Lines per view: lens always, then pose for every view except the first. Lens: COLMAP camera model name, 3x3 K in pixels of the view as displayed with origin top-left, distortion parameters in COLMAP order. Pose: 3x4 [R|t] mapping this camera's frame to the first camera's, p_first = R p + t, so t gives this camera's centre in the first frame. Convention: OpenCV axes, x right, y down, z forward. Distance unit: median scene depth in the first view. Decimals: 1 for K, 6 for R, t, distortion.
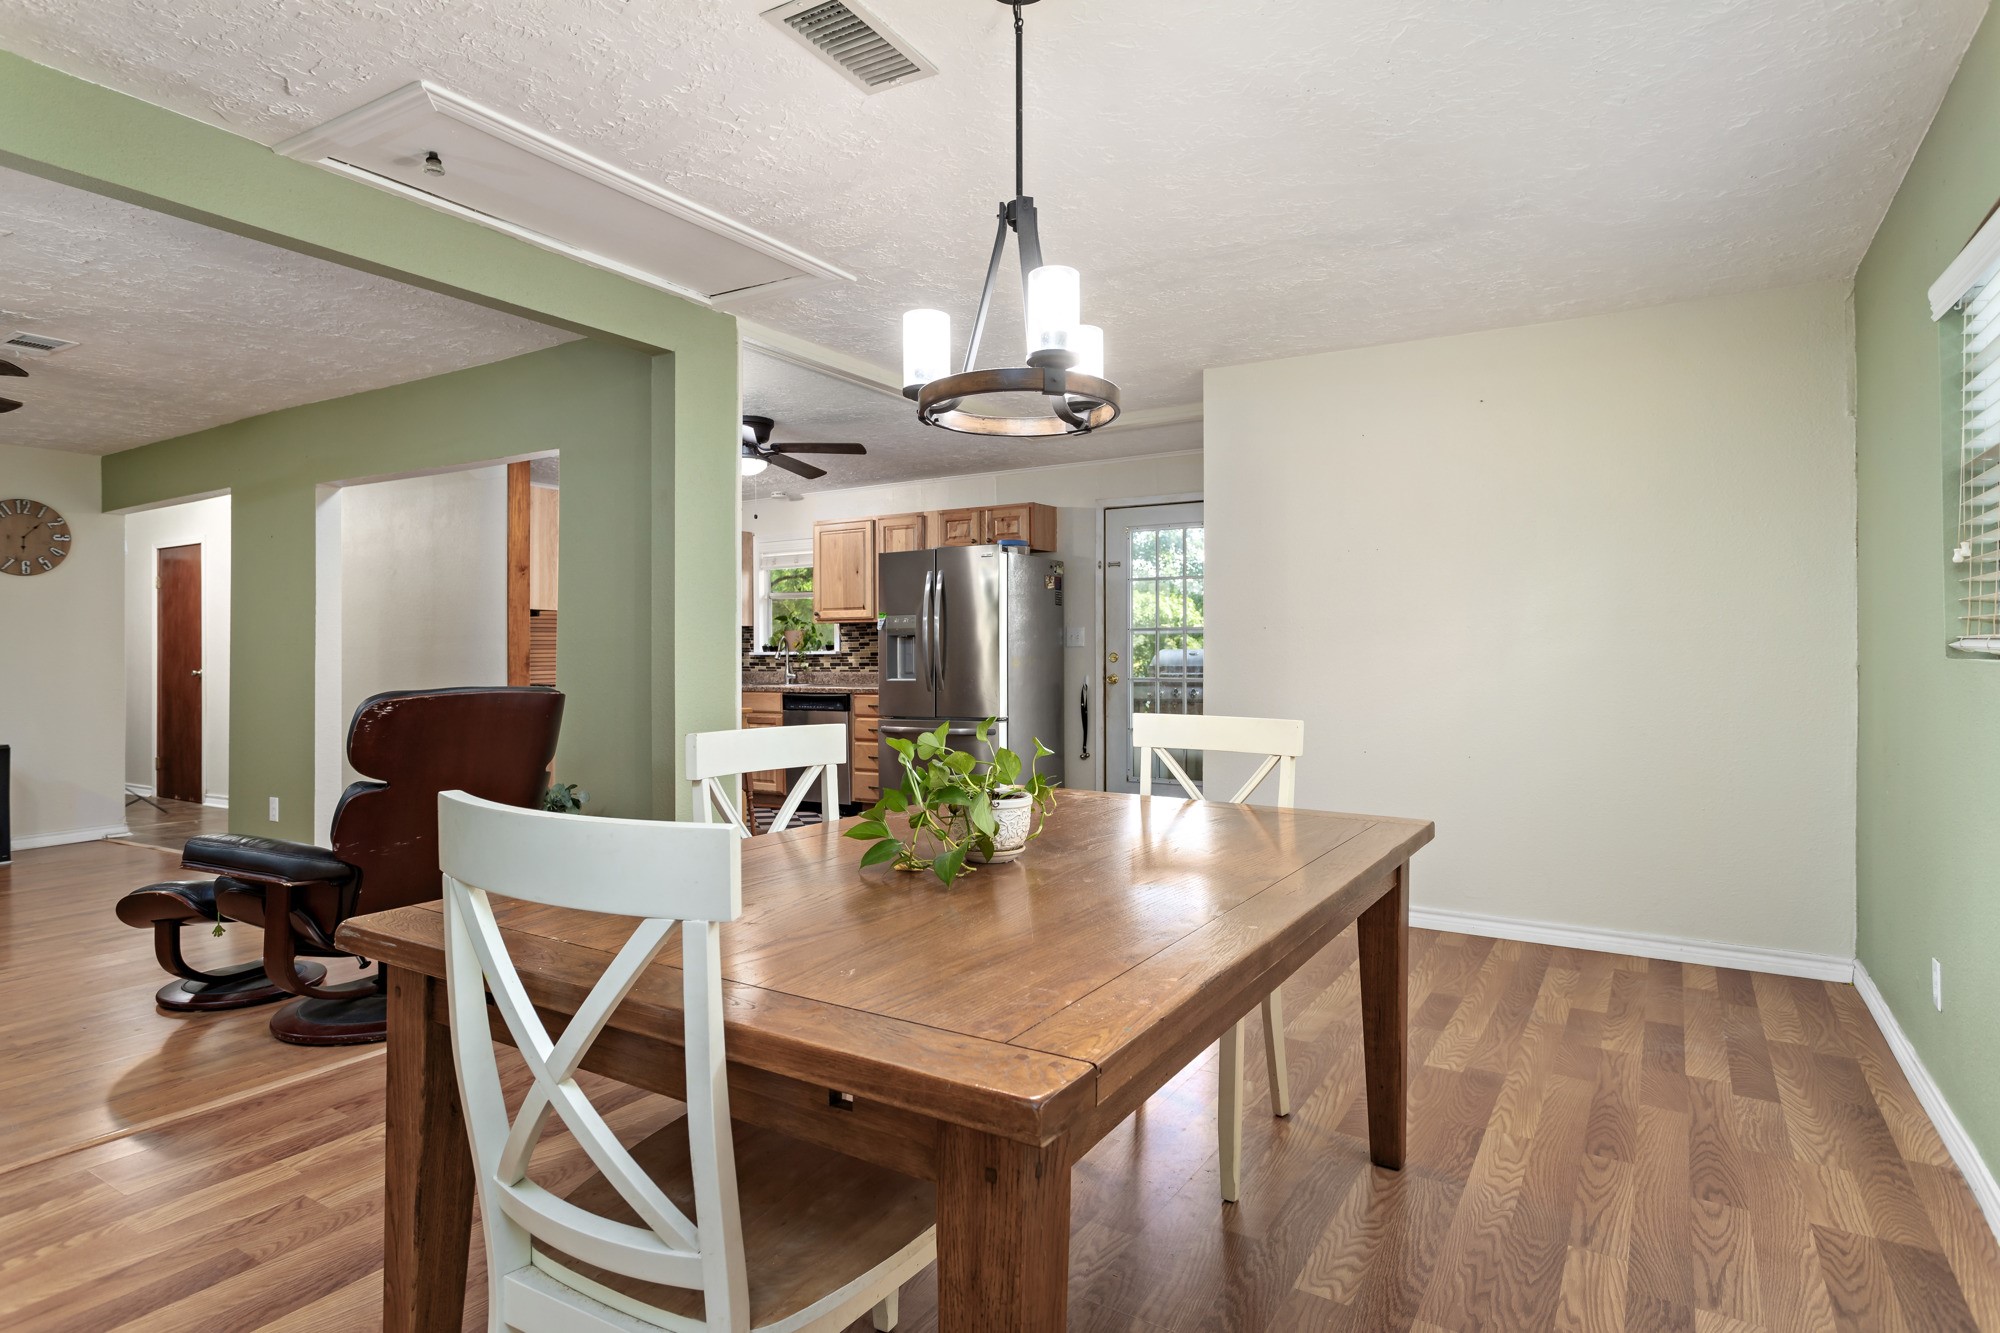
lens RADIAL K [[1067.7, 0, 1004.4], [0, 1067.7, 656.0], [0, 0, 1]] dist [-0.006423, 0.004281]
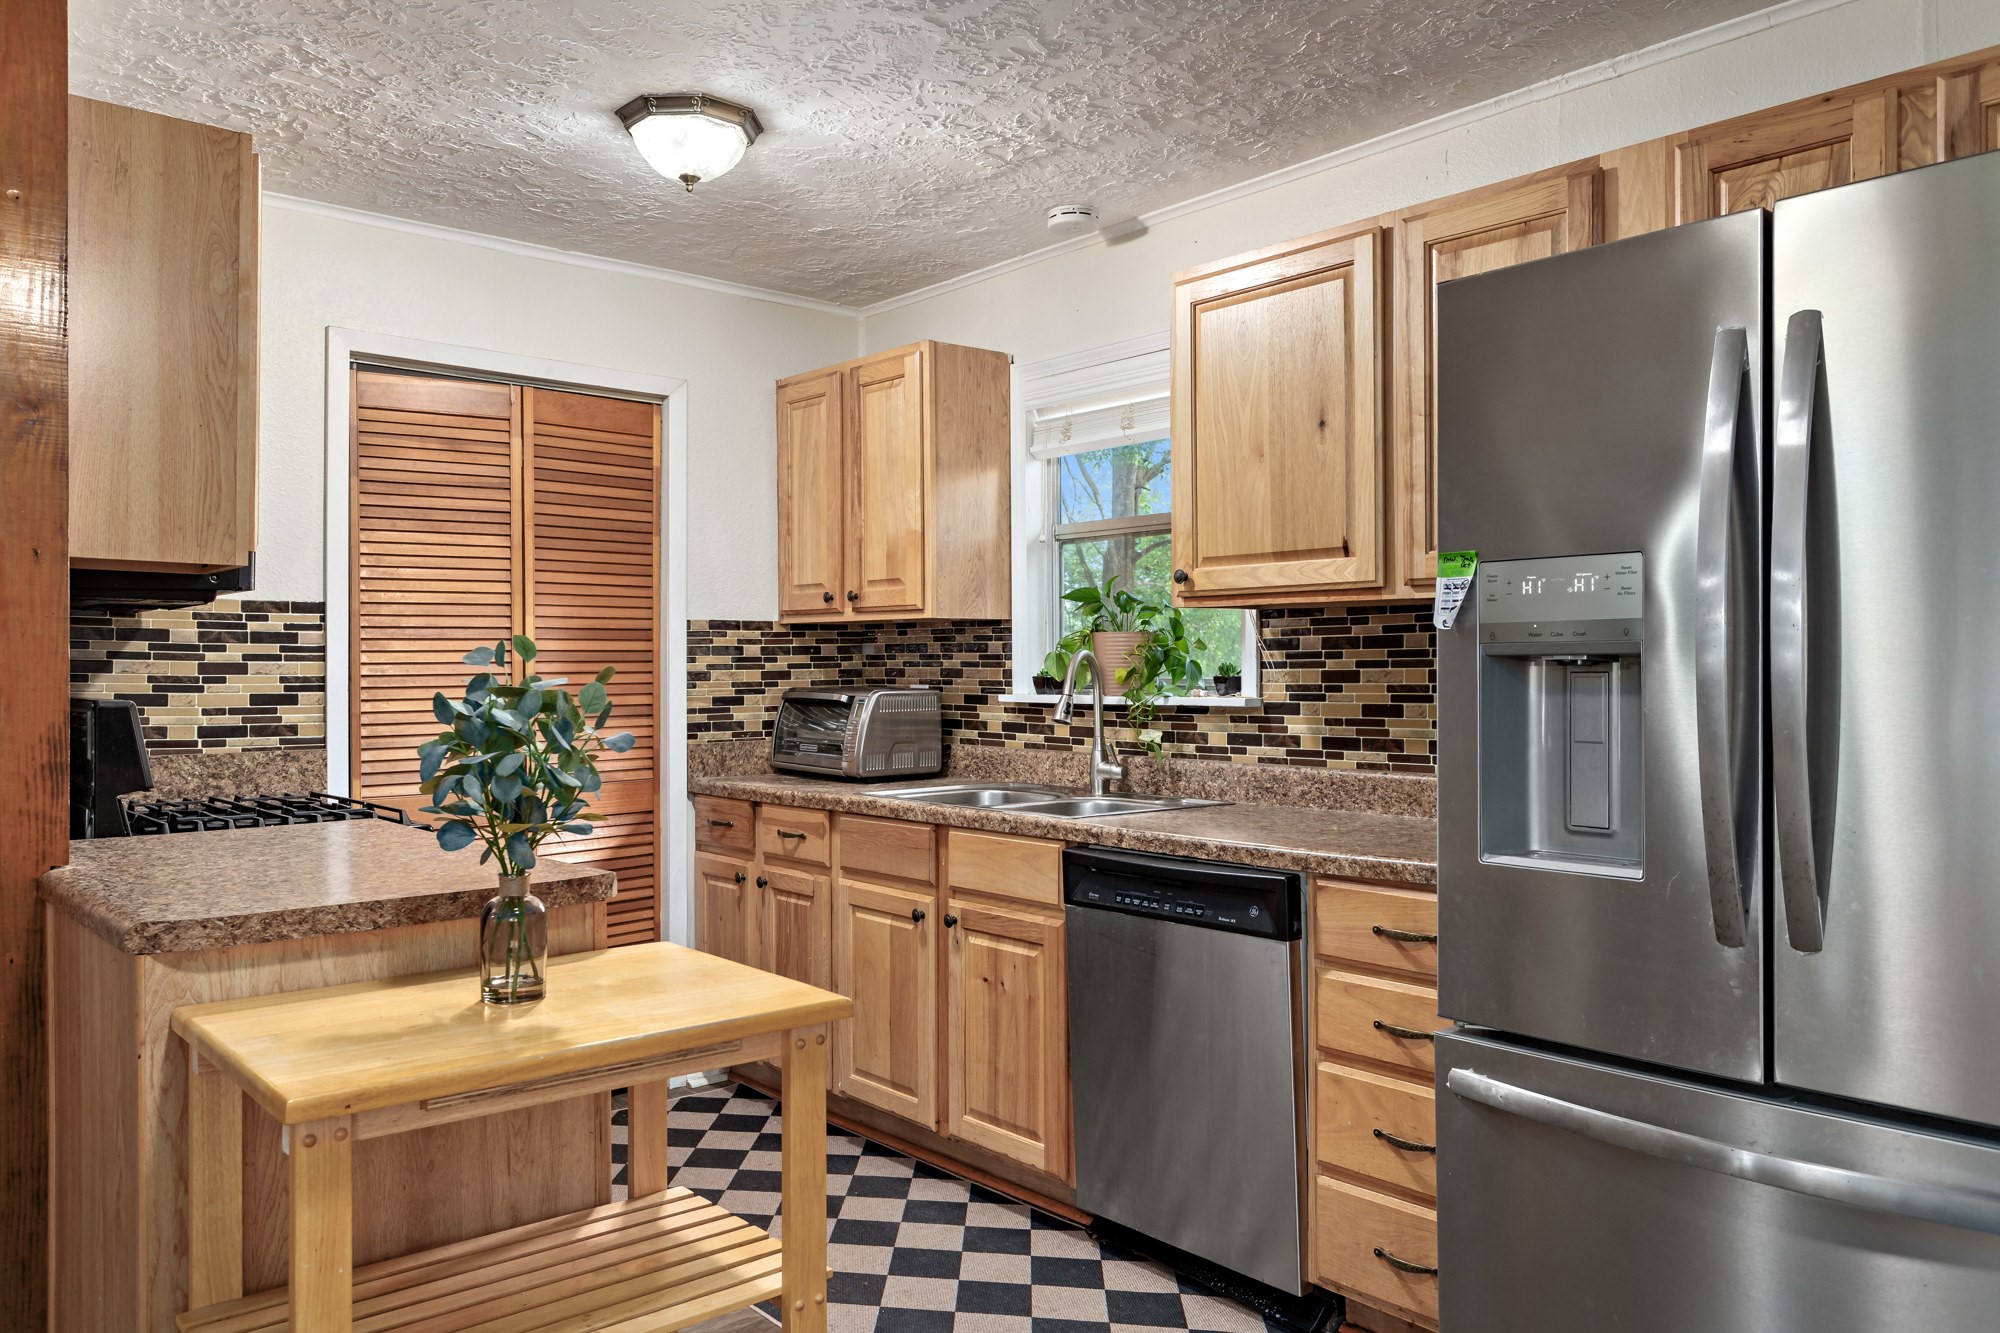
lens RADIAL K [[1503.9, 0, 1004.5], [0, 1503.9, 659.2], [0, 0, 1]] dist [-0.002011, 0.005623]
pose [[0.950691, 0.001731, -0.310134, -0.089269], [-0.002761, 0.999992, -0.002881, -0.014361], [0.310127, 0.003595, 0.950688, 0.564455]]
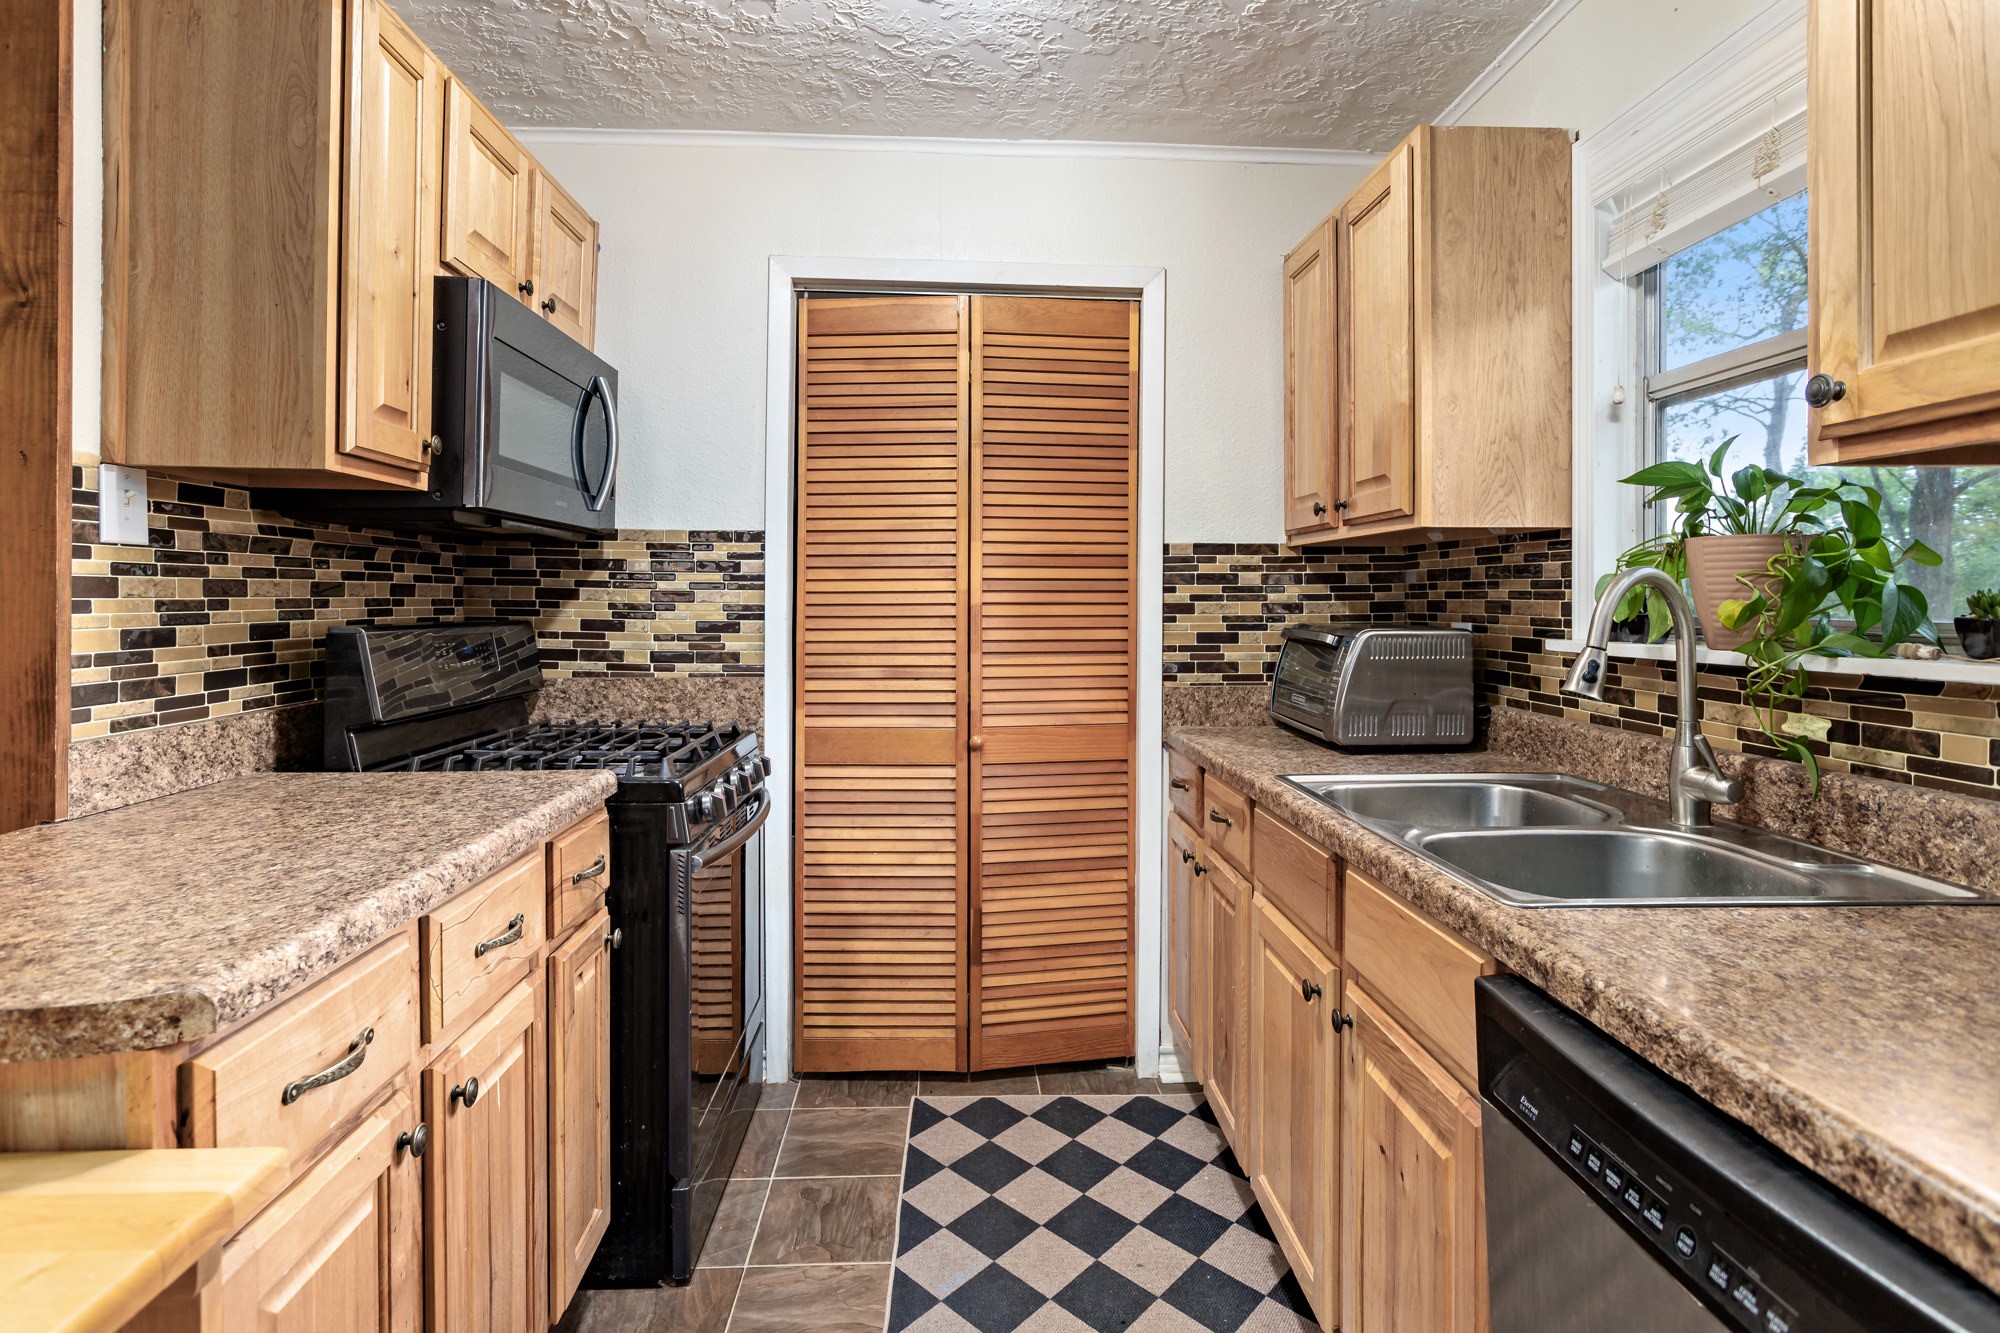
lens RADIAL K [[1067.7, 0, 982.2], [0, 1067.7, 603.5], [0, 0, 1]] dist [-0.006423, 0.004281]
pose [[0.558380, 0.009137, -0.829535, -0.120929], [-0.006287, 0.999957, 0.006782, -0.012892], [0.829561, 0.001429, 0.558414, 0.814252]]
